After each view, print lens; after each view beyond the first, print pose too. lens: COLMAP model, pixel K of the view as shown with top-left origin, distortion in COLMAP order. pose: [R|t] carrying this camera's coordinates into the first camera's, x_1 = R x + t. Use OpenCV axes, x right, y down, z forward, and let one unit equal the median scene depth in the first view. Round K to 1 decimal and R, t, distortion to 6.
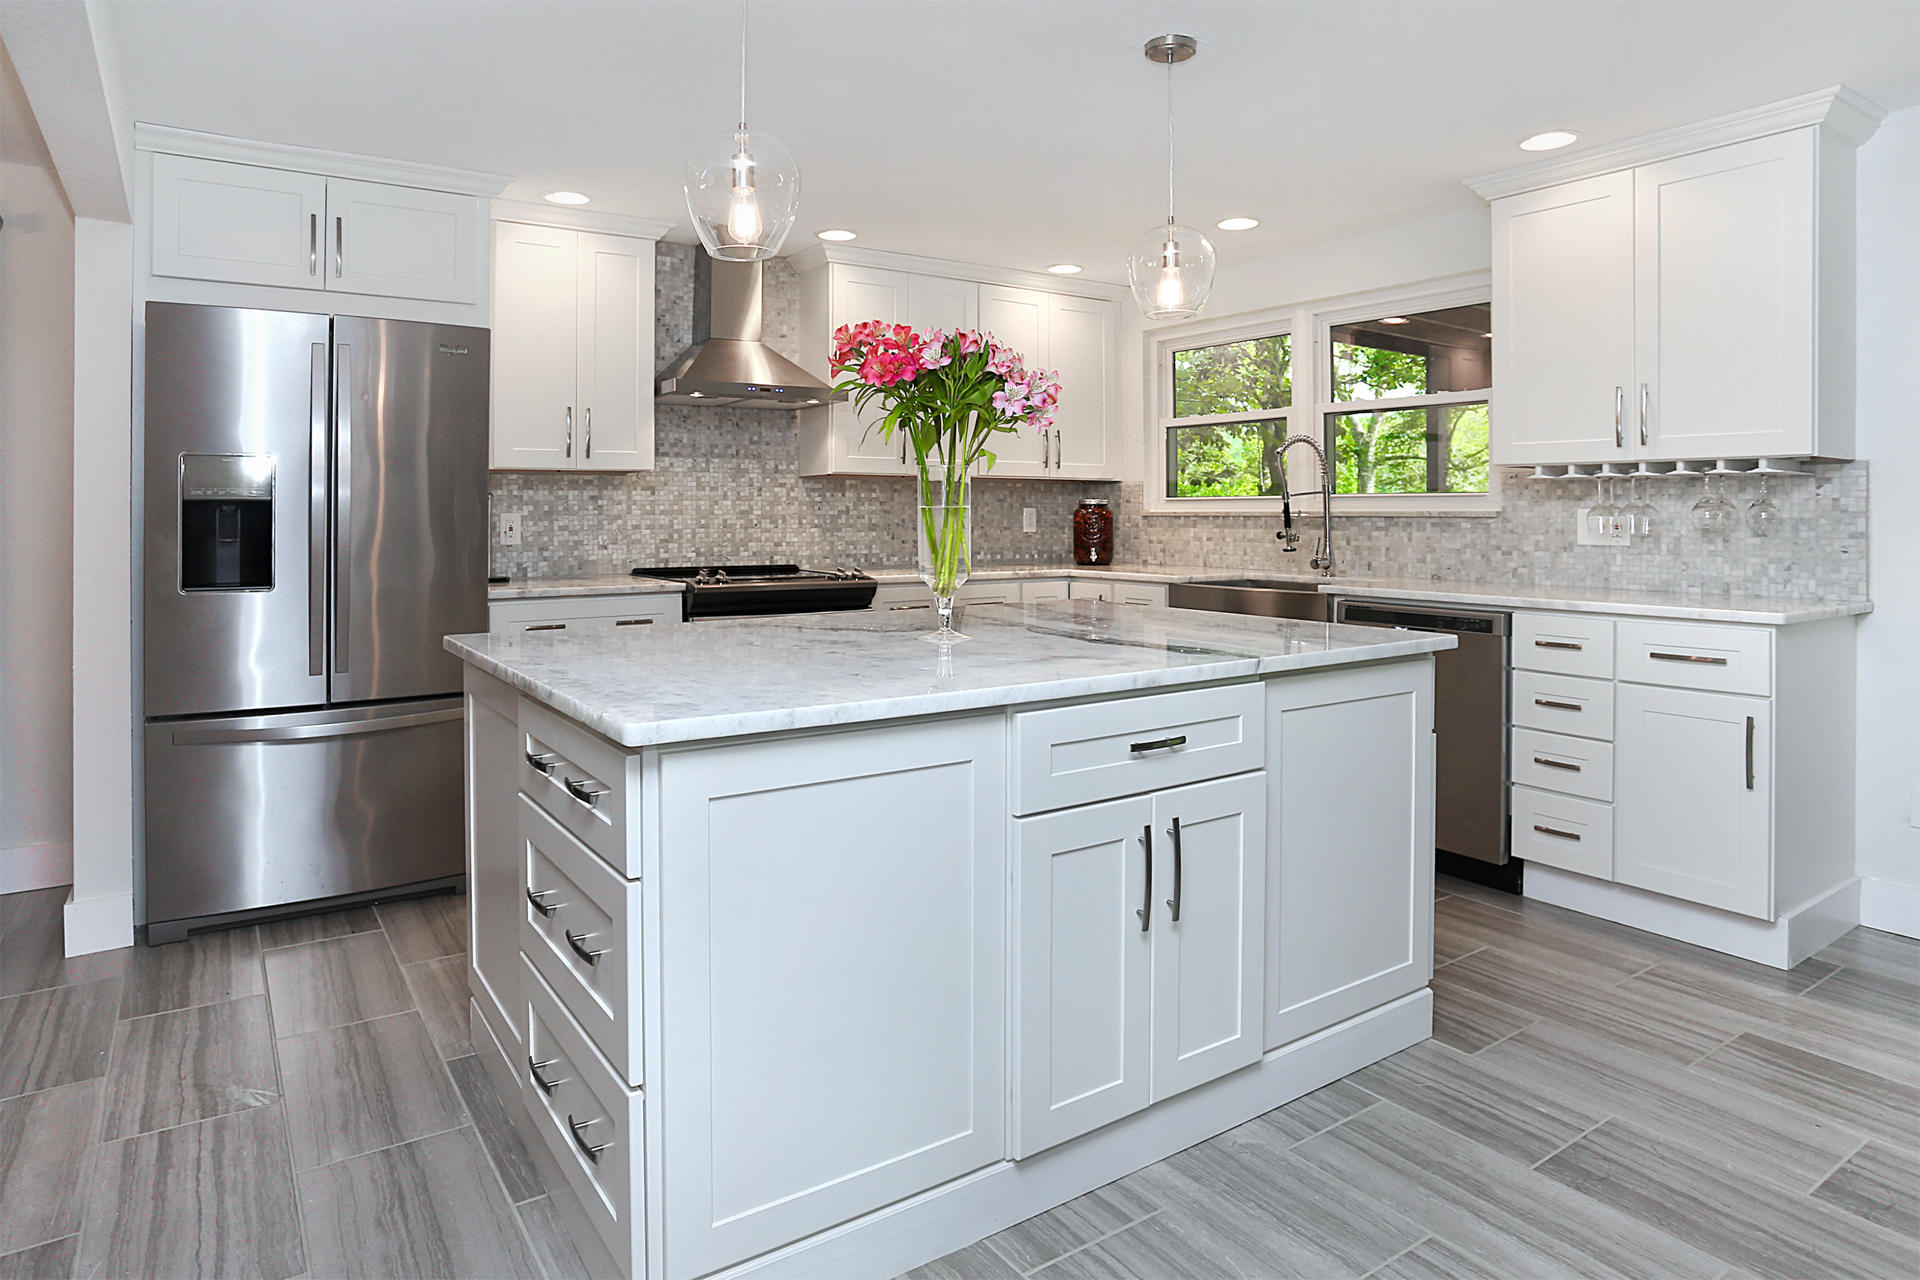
lens RADIAL K [[1114.2, 0, 962.3], [0, 1114.2, 522.0], [0, 0, 1]] dist [-0.038573, 0.001103]
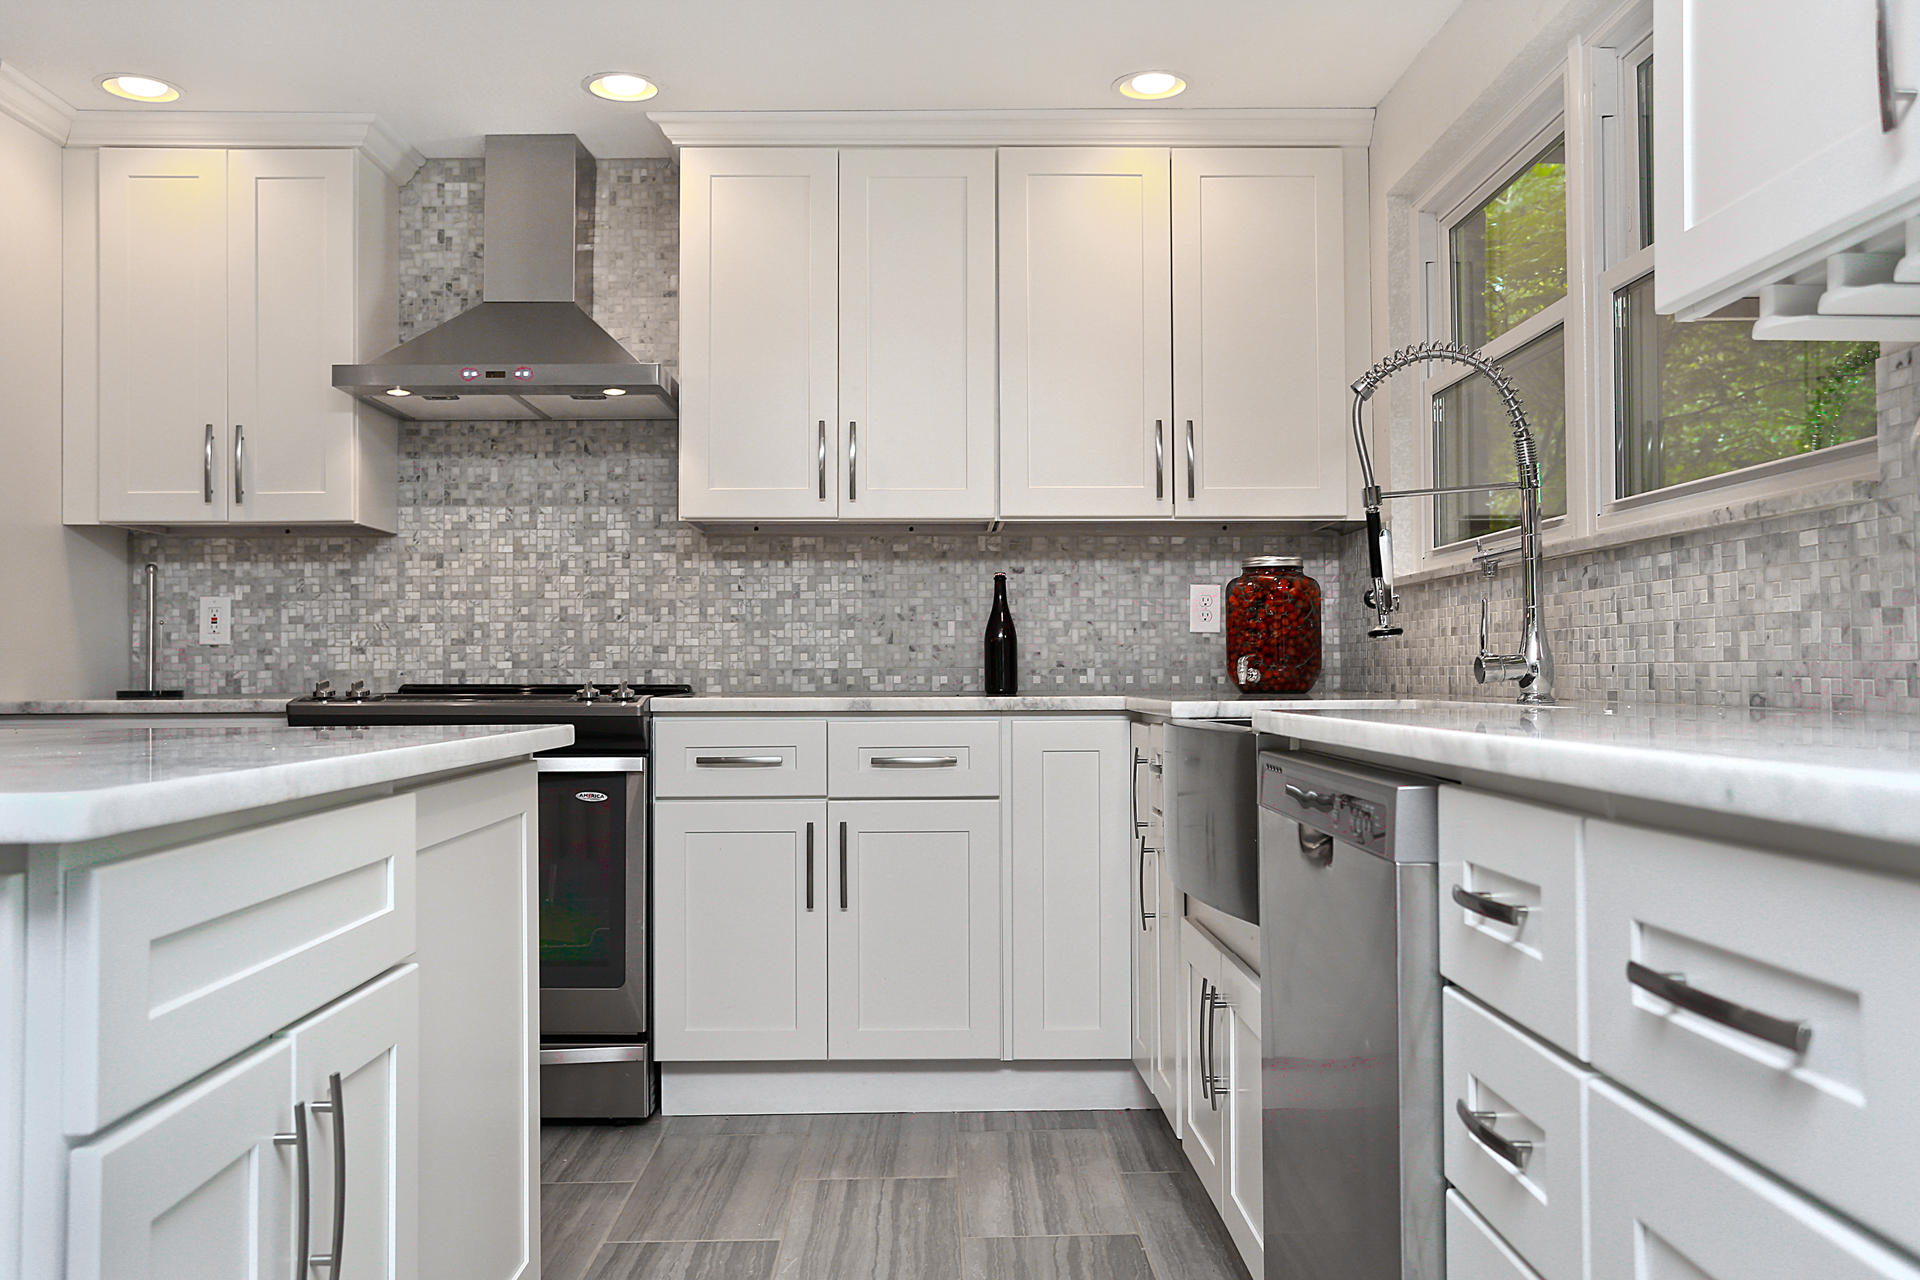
lens RADIAL K [[1585.5, 0, 961.0], [0, 1585.5, 670.2], [0, 0, 1]] dist [0.010379, 0.004482]
pose [[0.828730, -0.005527, -0.559621, 0.483264], [-0.001044, 0.999934, -0.011420, 0.045000], [0.559648, 0.010048, 0.828670, 0.443190]]
